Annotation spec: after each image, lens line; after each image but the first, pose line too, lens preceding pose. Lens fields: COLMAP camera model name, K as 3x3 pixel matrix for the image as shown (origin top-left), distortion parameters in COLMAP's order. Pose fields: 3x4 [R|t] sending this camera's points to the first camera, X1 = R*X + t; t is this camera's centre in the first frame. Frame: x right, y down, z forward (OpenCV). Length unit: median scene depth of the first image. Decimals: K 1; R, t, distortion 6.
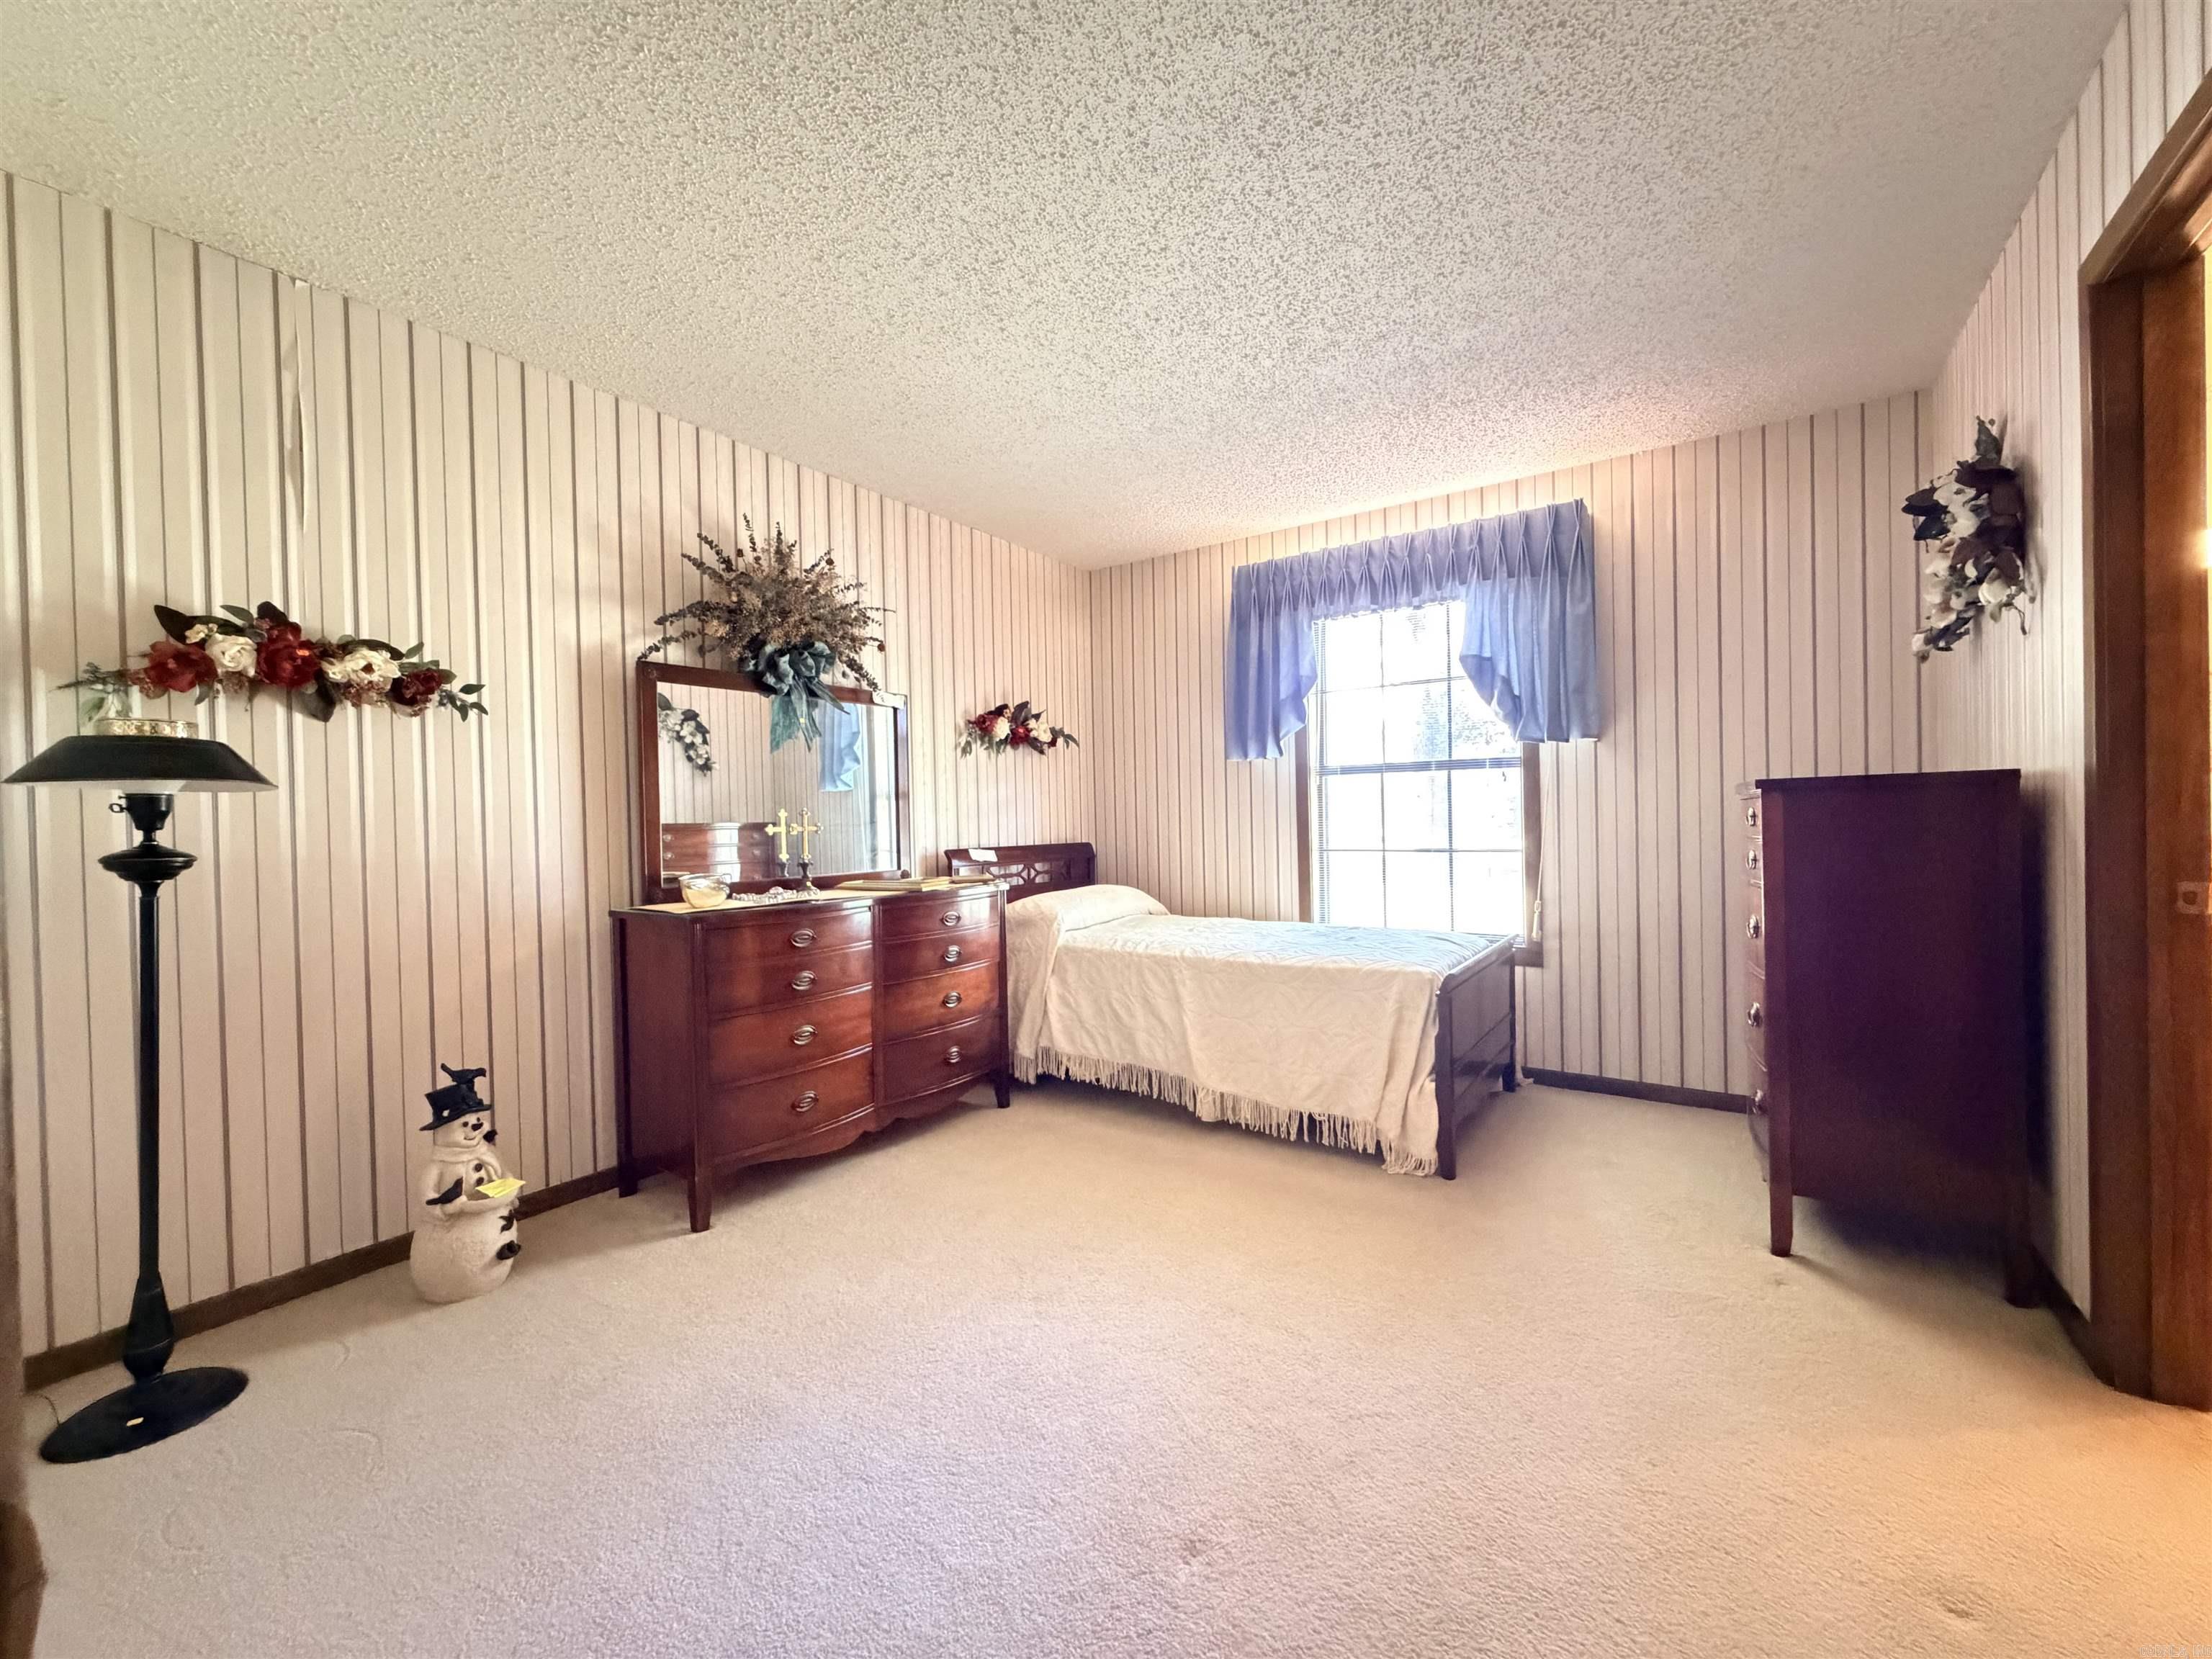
lens RADIAL K [[874.4, 0, 1110.2], [0, 874.4, 830.0], [0, 0, 1]] dist [0.001969, 0.000669]
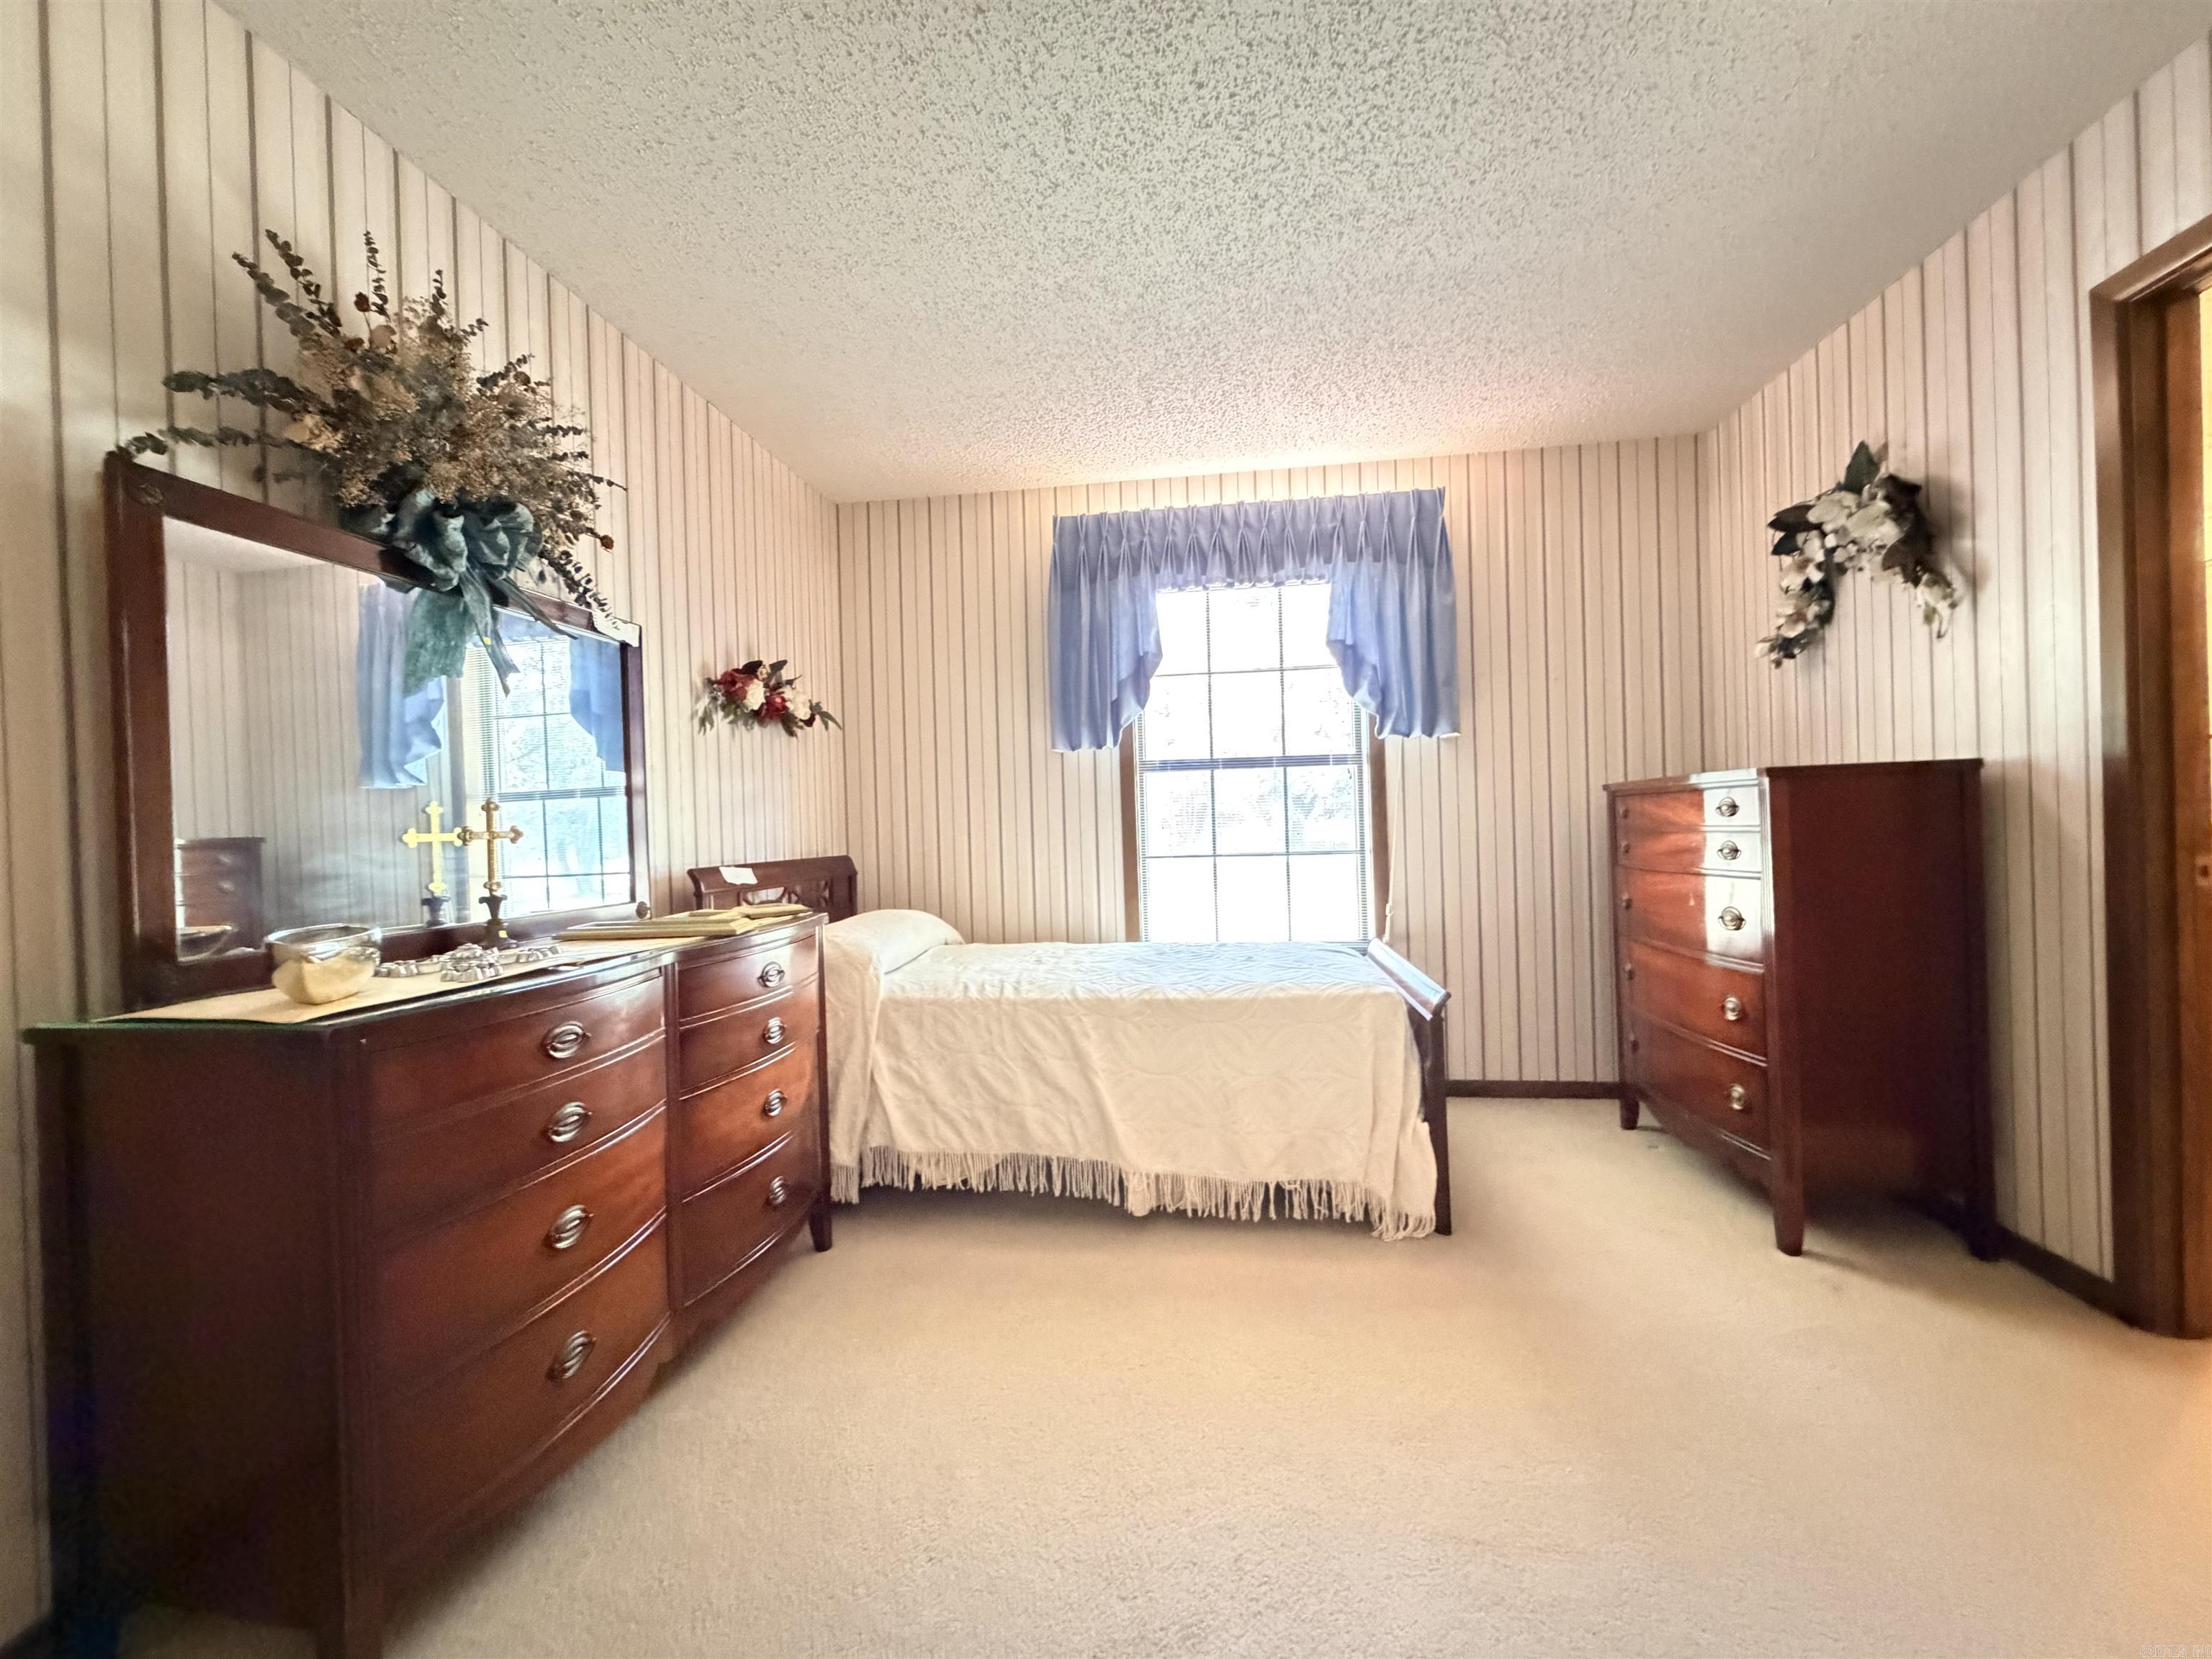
lens RADIAL K [[874.4, 0, 1101.8], [0, 874.4, 829.4], [0, 0, 1]] dist [0.001969, 0.000669]
pose [[0.892934, -0.008580, 0.450106, -0.234738], [0.017067, 0.999745, -0.014802, 0.008827], [-0.449864, 0.020899, 0.892852, 0.303907]]
